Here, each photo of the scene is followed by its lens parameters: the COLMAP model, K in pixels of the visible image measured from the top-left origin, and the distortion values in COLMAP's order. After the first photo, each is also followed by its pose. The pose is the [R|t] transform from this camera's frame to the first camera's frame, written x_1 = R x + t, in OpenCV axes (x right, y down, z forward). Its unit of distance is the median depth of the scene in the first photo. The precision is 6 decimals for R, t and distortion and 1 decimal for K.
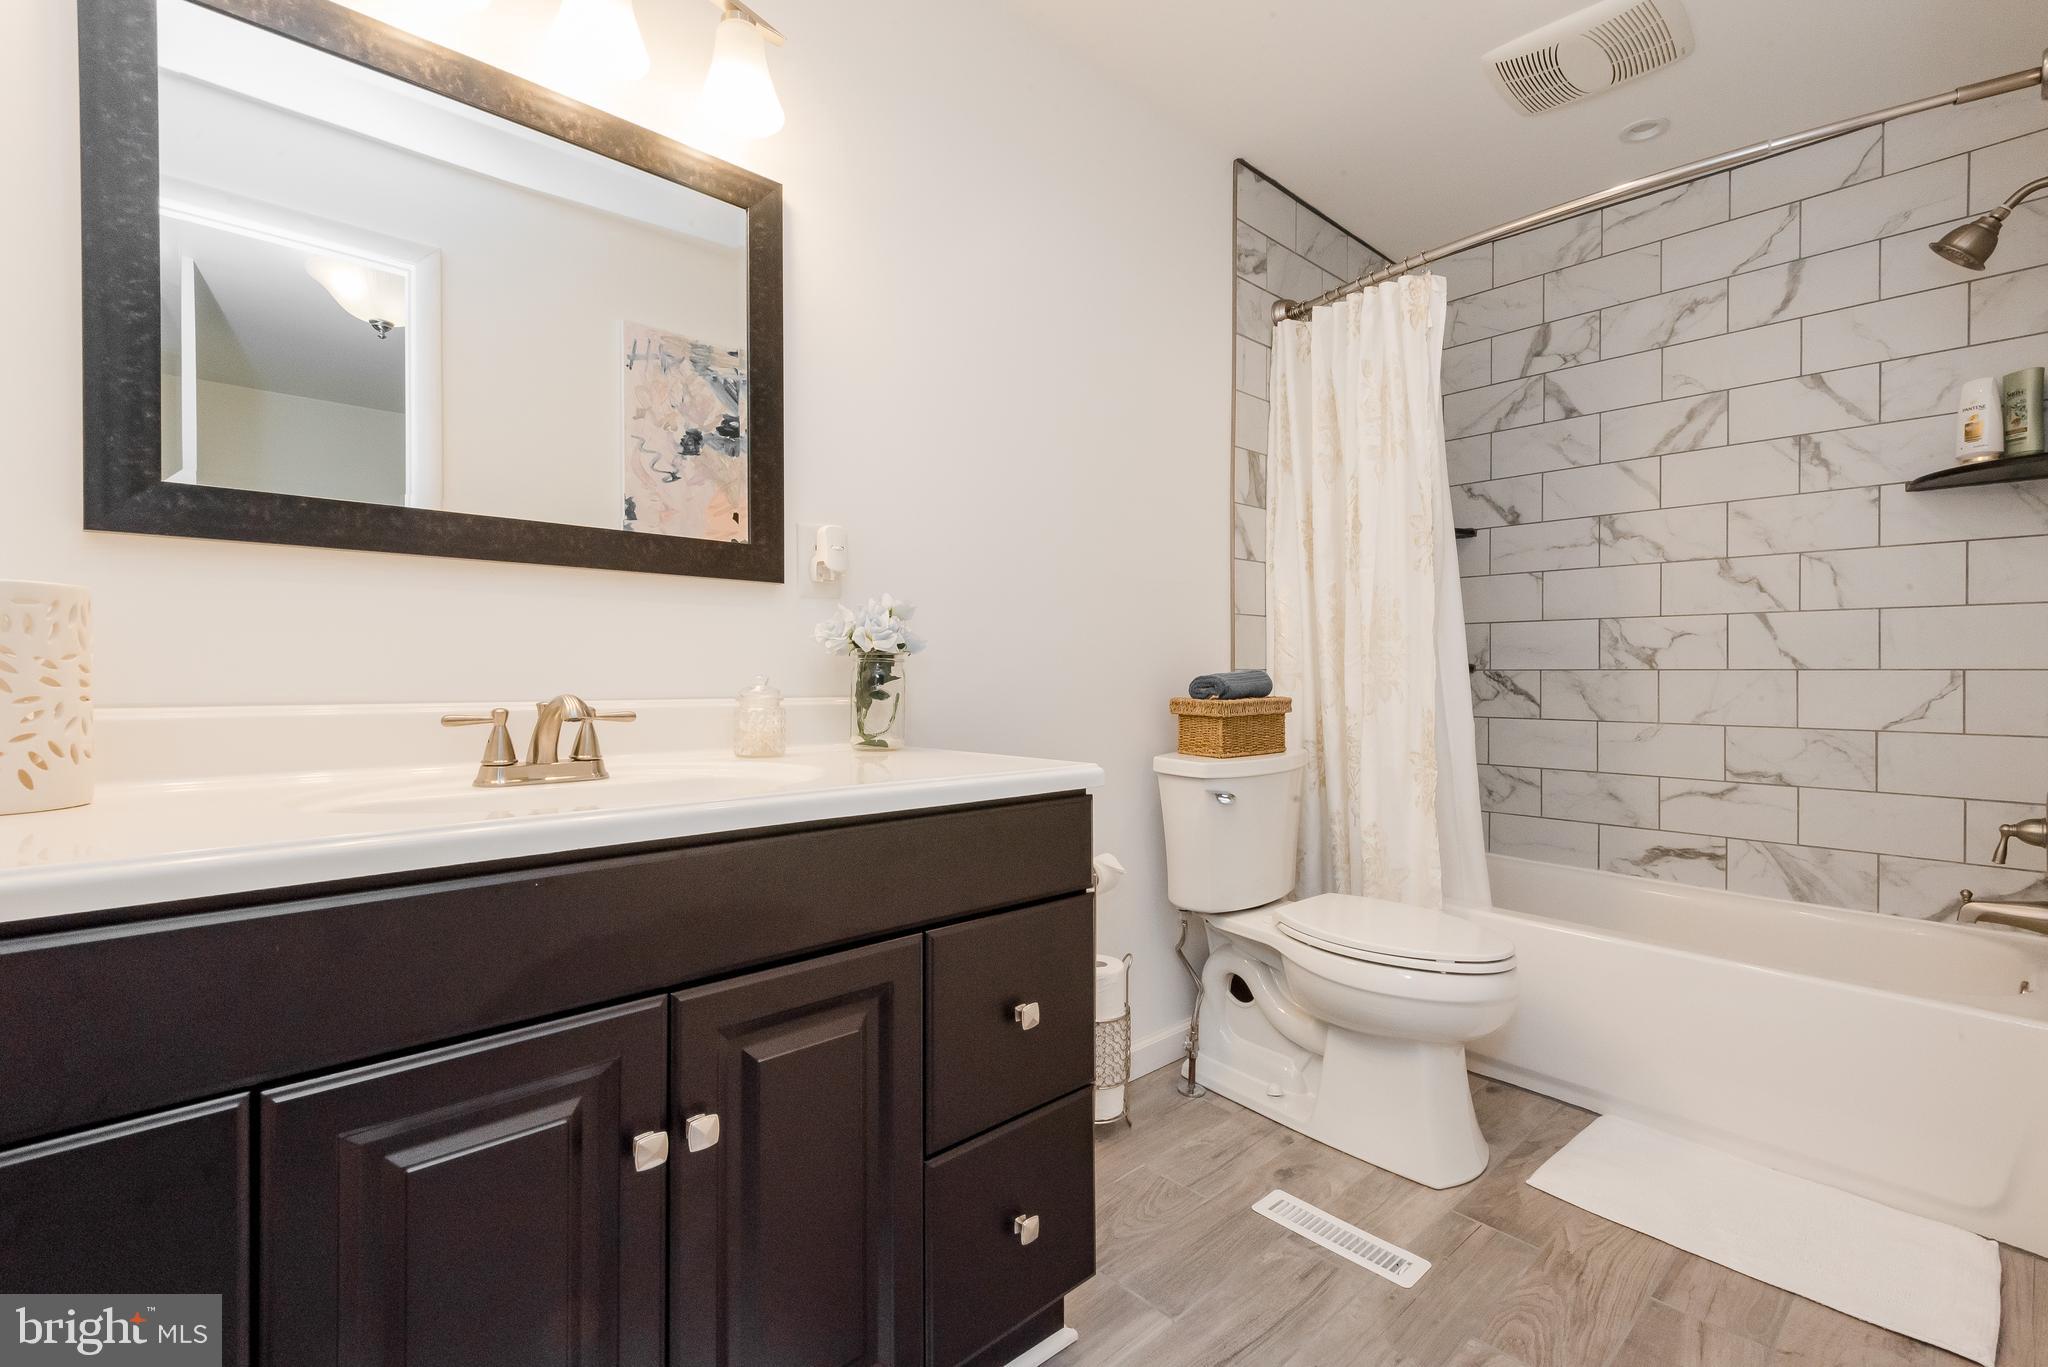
lens RADIAL K [[929.4, 0, 1026.7], [0, 929.4, 674.1], [0, 0, 1]] dist [0.024682, -0.012125]
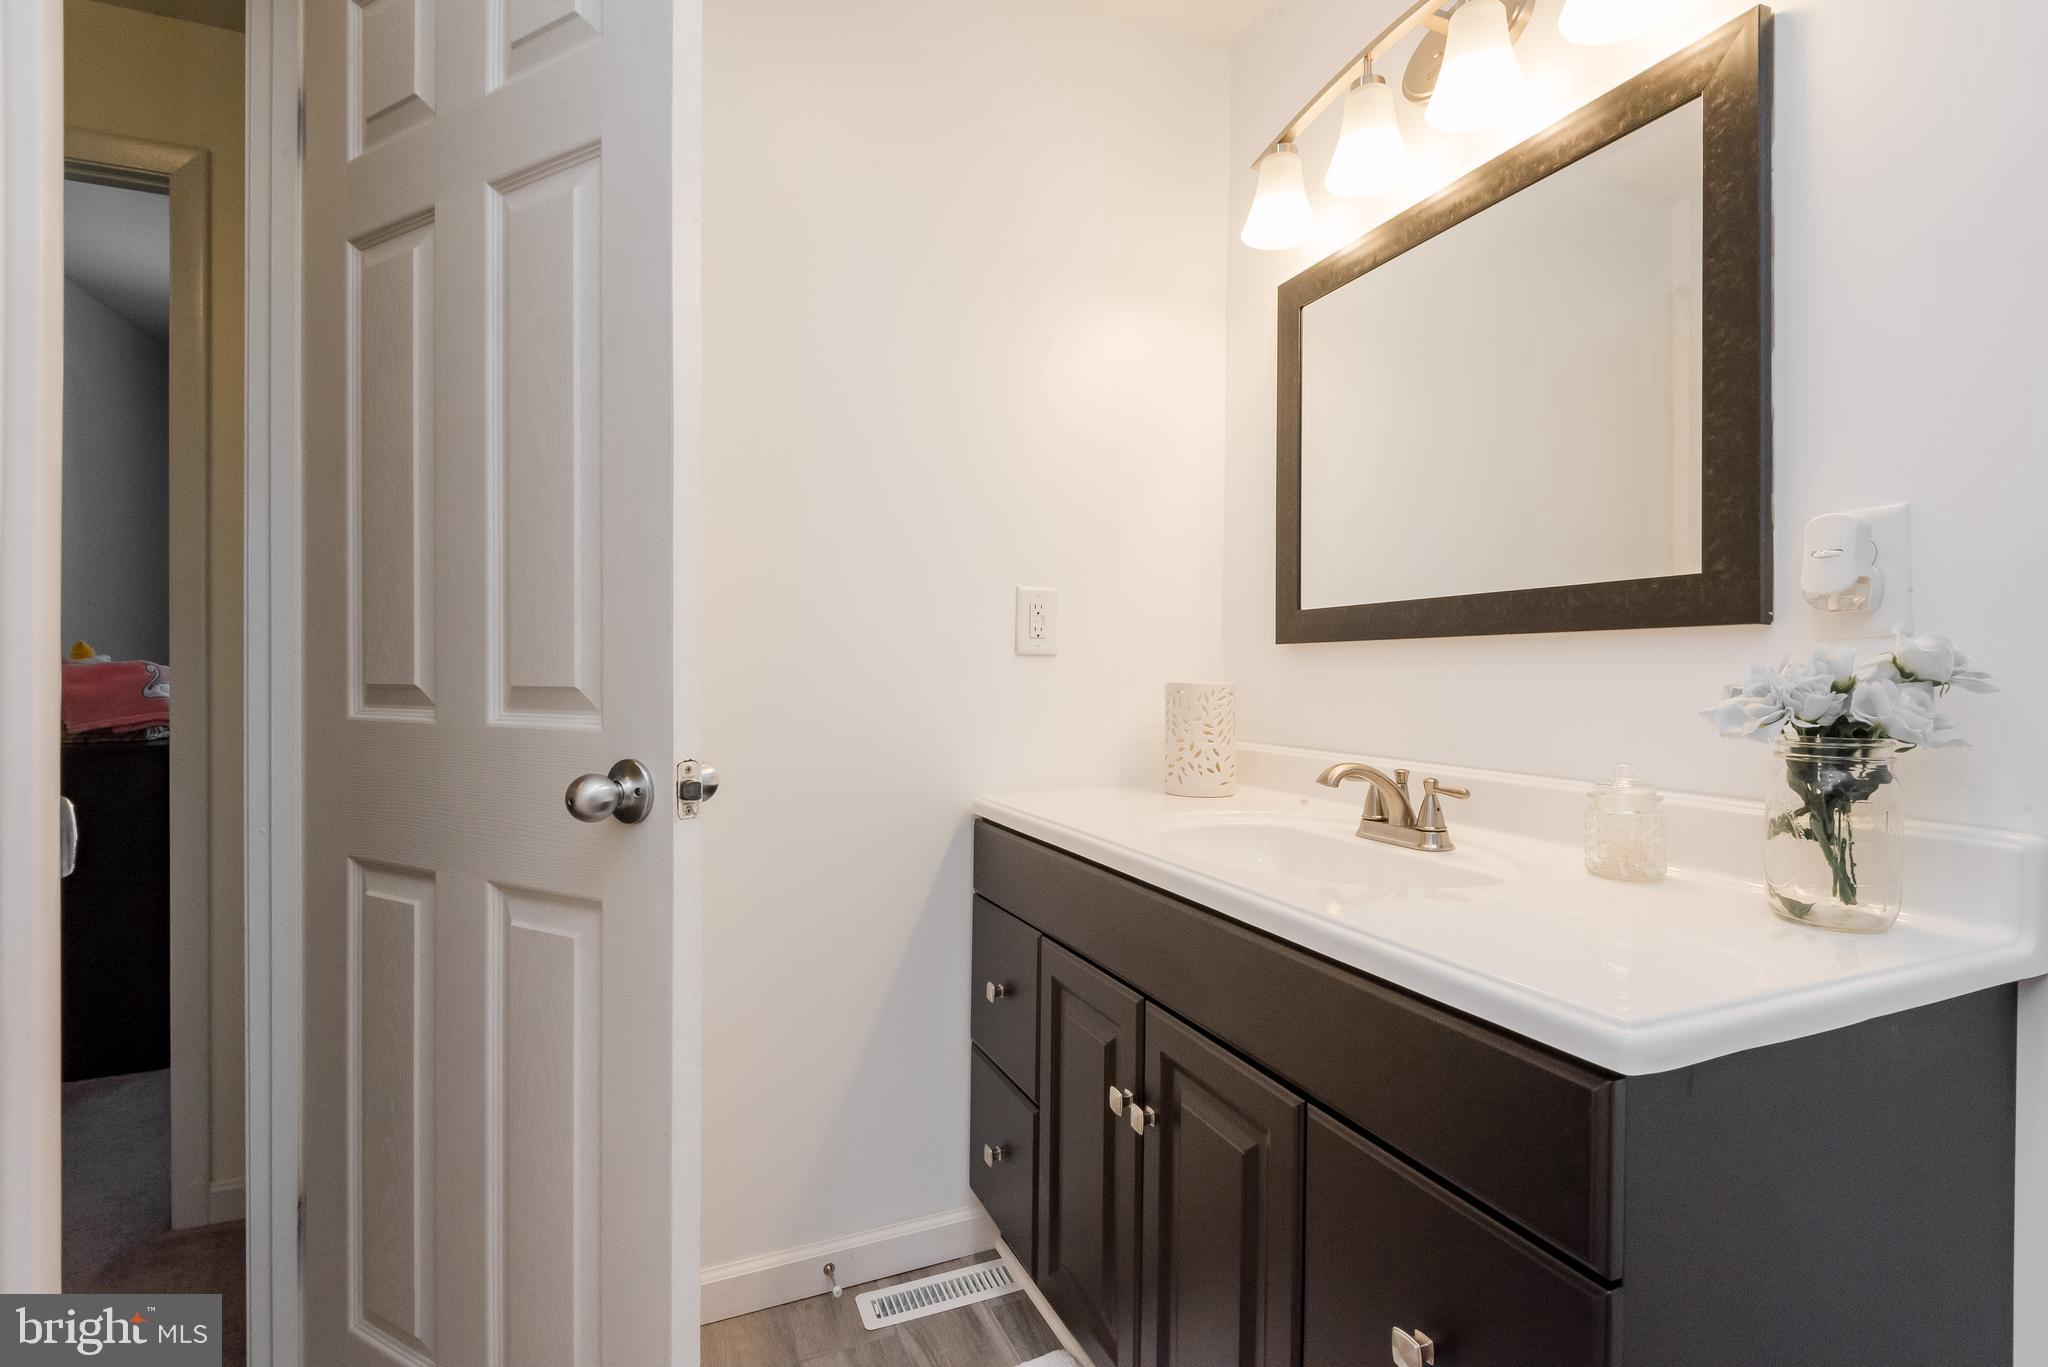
lens RADIAL K [[961.0, 0, 1021.0], [0, 961.0, 668.7], [0, 0, 1]] dist [0.001218, -0.006850]
pose [[-0.364586, -0.014612, -0.931055, 0.688507], [-0.013982, 0.999850, -0.010217, -0.070241], [0.931065, 0.009294, -0.364735, 1.001430]]
